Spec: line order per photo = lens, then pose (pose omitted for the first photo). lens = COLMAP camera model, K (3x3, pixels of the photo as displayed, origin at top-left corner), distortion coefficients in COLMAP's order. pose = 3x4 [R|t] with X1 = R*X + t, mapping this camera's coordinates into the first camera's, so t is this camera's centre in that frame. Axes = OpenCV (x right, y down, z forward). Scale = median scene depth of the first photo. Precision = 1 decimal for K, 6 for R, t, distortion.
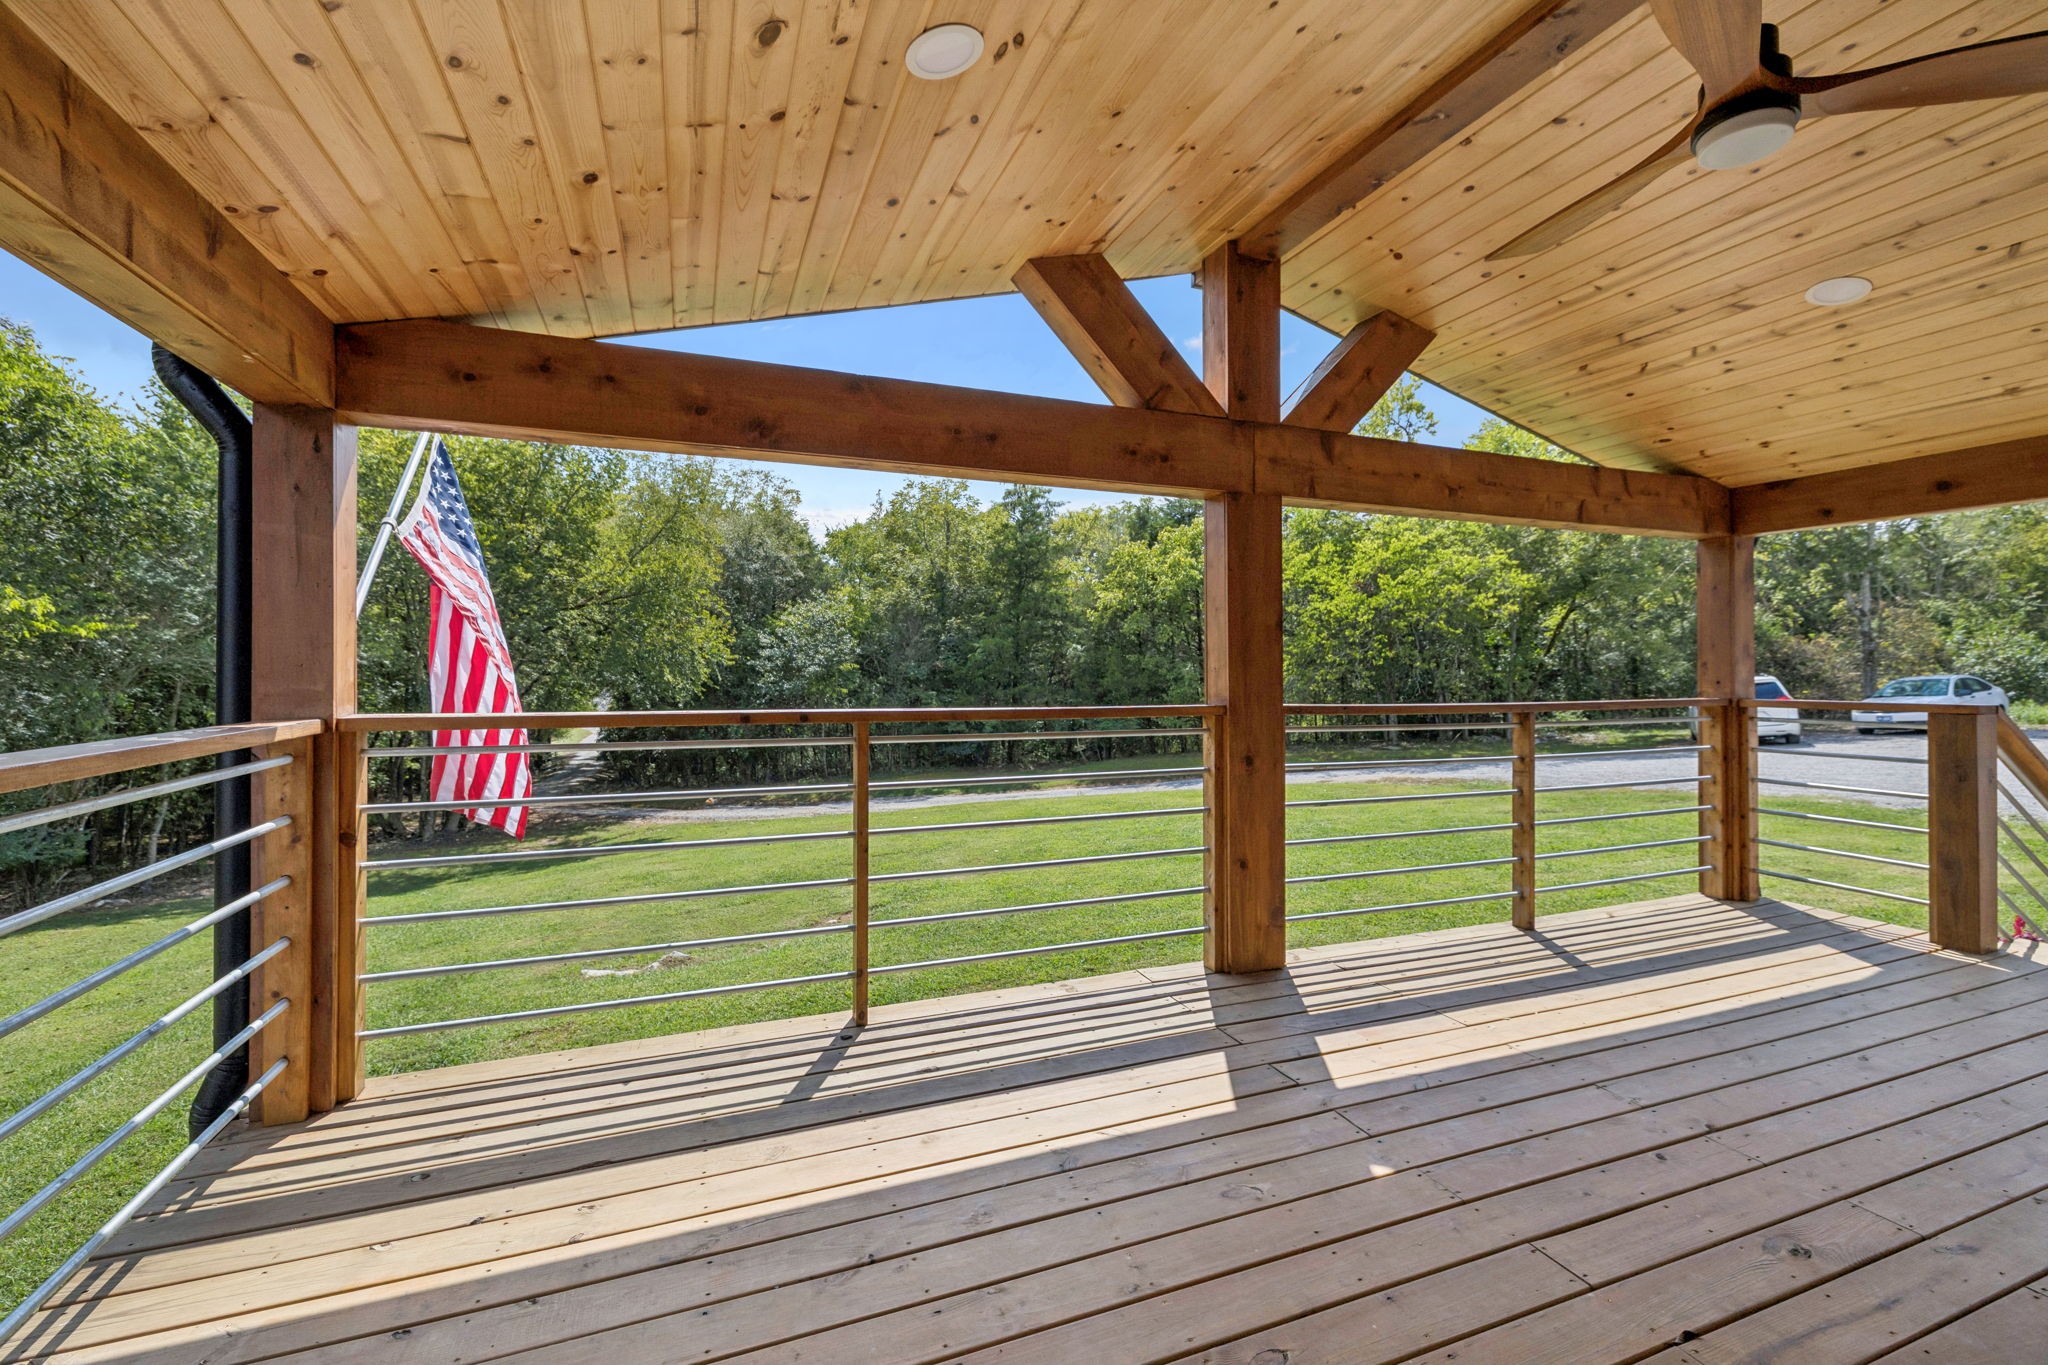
lens RADIAL K [[855.3, 0, 1017.8], [0, 855.3, 676.0], [0, 0, 1]] dist [0.000859, 0.000026]
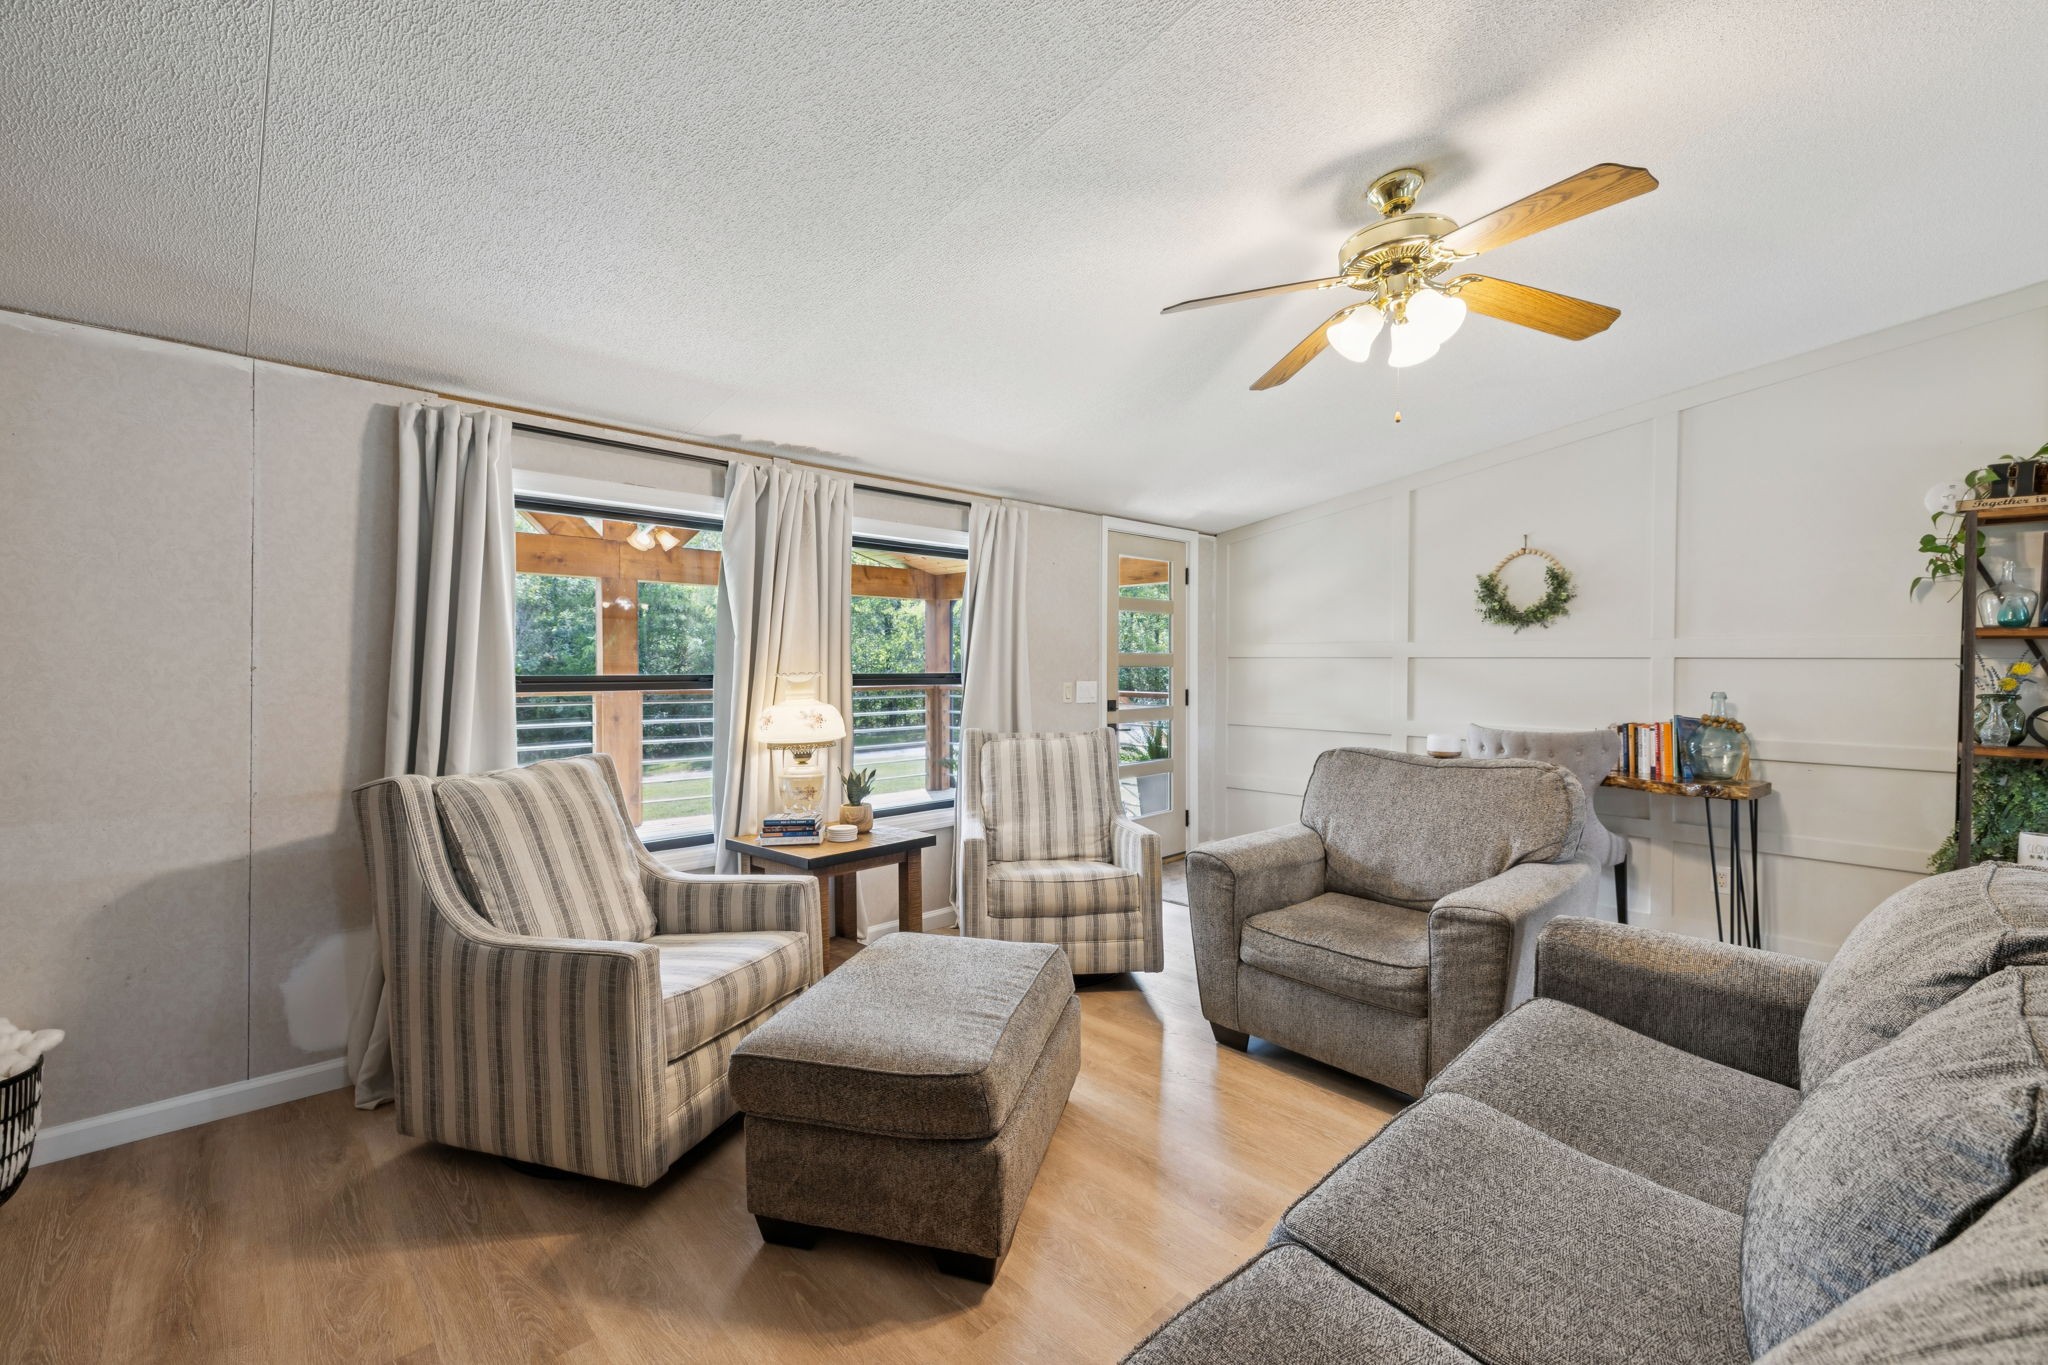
lens RADIAL K [[855.3, 0, 1030.3], [0, 855.3, 684.4], [0, 0, 1]] dist [0.000859, 0.000026]
pose [[0.926347, -0.005735, 0.376627, 0.062447], [-0.002004, 0.999795, 0.020153, -0.002838], [-0.376665, -0.019423, 0.926146, -0.171887]]
